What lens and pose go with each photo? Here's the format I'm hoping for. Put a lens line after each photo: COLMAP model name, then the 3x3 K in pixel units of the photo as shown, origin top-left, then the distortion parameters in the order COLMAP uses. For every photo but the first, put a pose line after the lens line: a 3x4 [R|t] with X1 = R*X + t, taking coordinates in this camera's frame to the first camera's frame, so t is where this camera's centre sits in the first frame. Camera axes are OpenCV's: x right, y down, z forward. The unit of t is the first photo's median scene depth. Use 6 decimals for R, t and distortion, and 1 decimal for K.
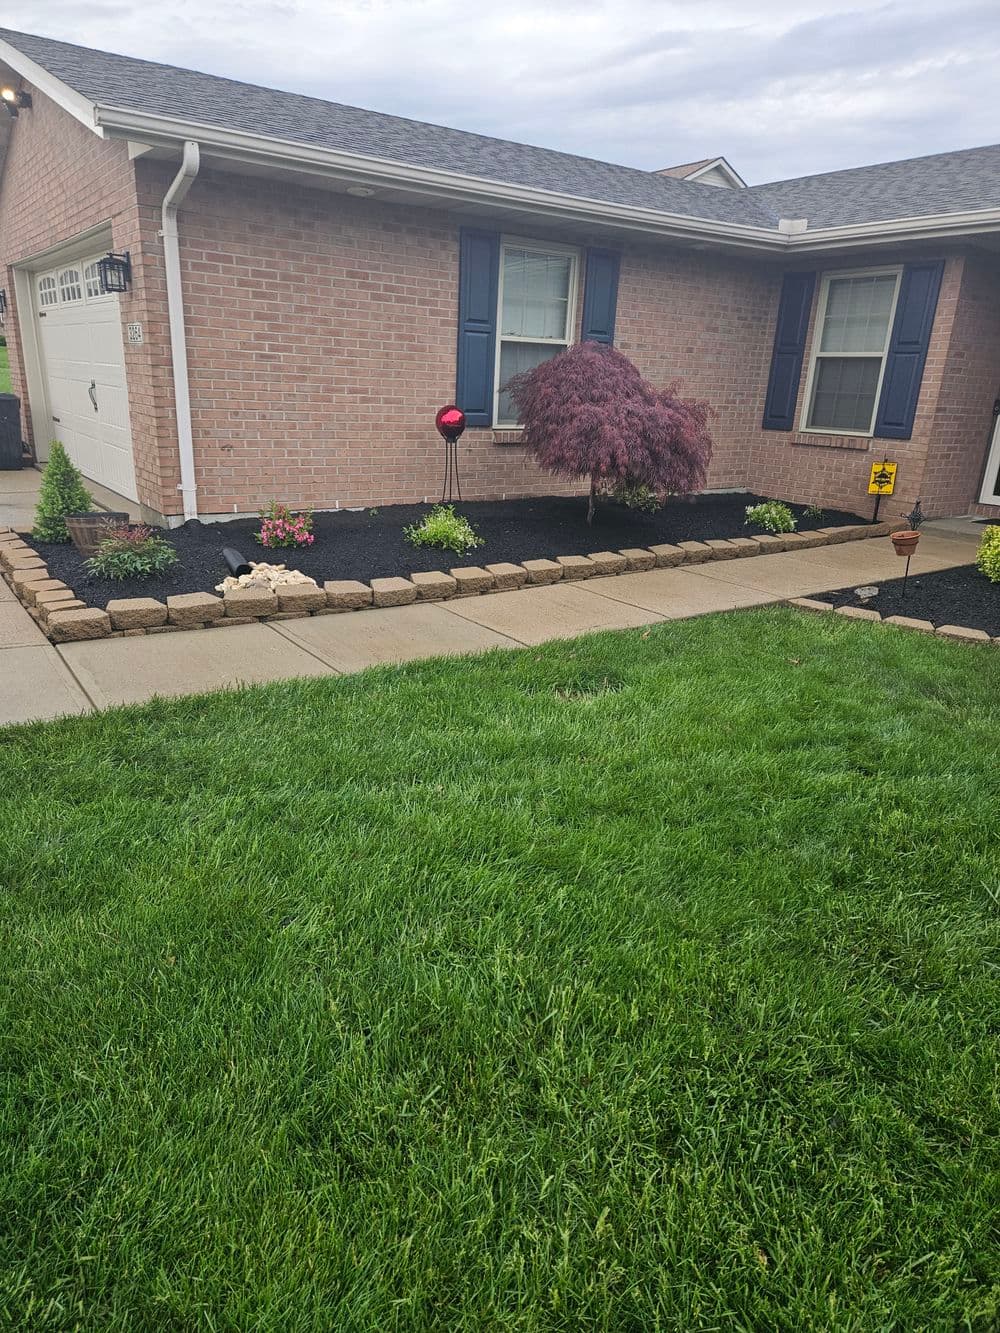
lens RADIAL K [[886.9, 0, 500.0], [0, 886.9, 666.5], [0, 0, 1]] dist [0.087027, -0.083189]
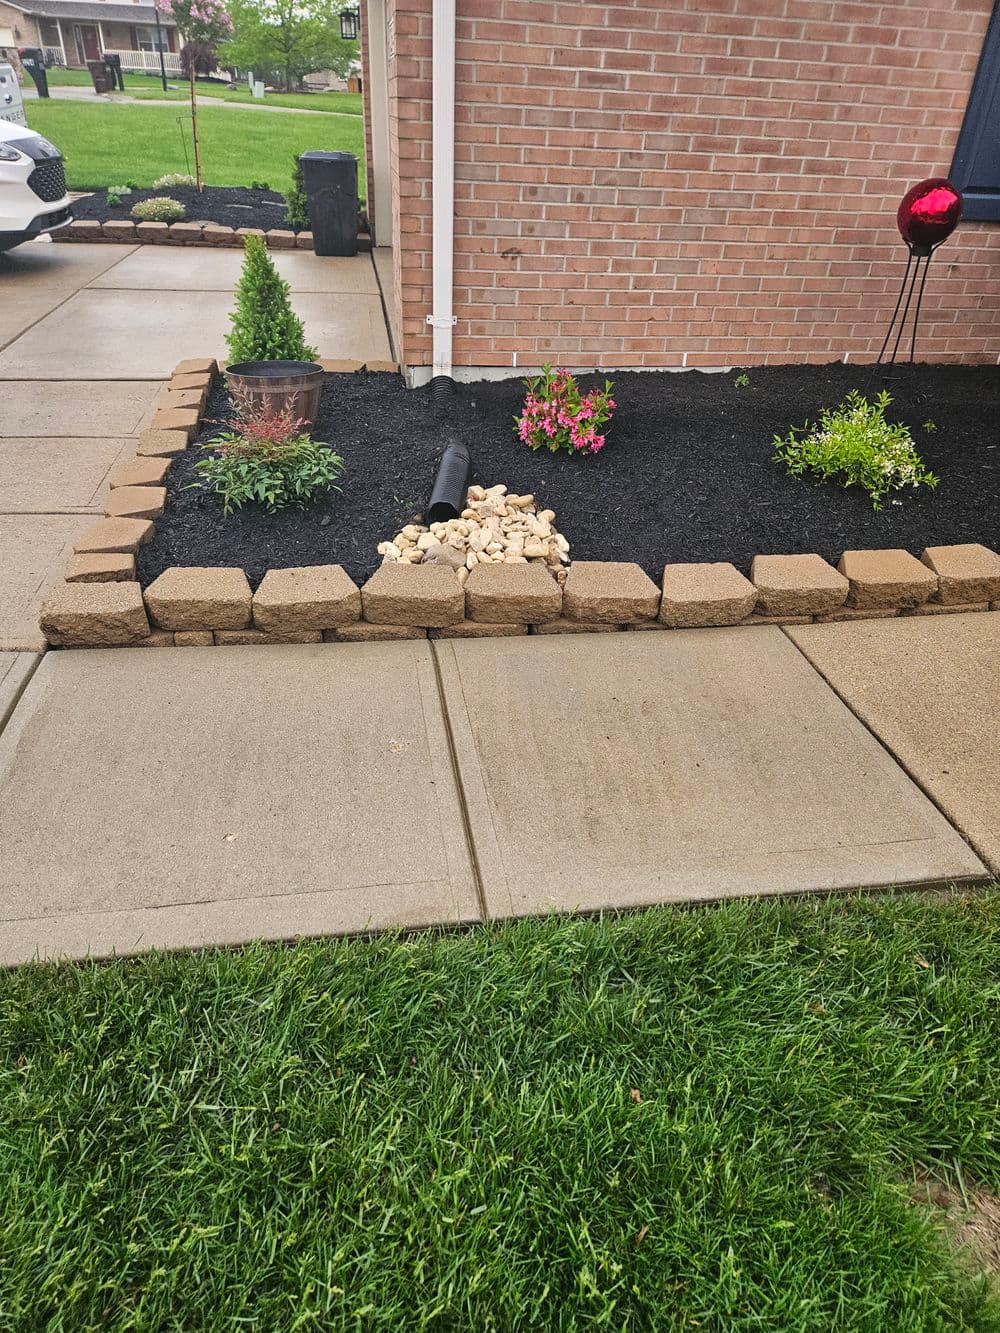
lens RADIAL K [[886.9, 0, 500.0], [0, 886.9, 666.5], [0, 0, 1]] dist [0.087027, -0.083189]
pose [[0.897538, 0.227673, -0.377613, -0.022228], [-0.139270, 0.958921, 0.247131, -0.127940], [0.418366, -0.169220, 0.892376, 0.417280]]
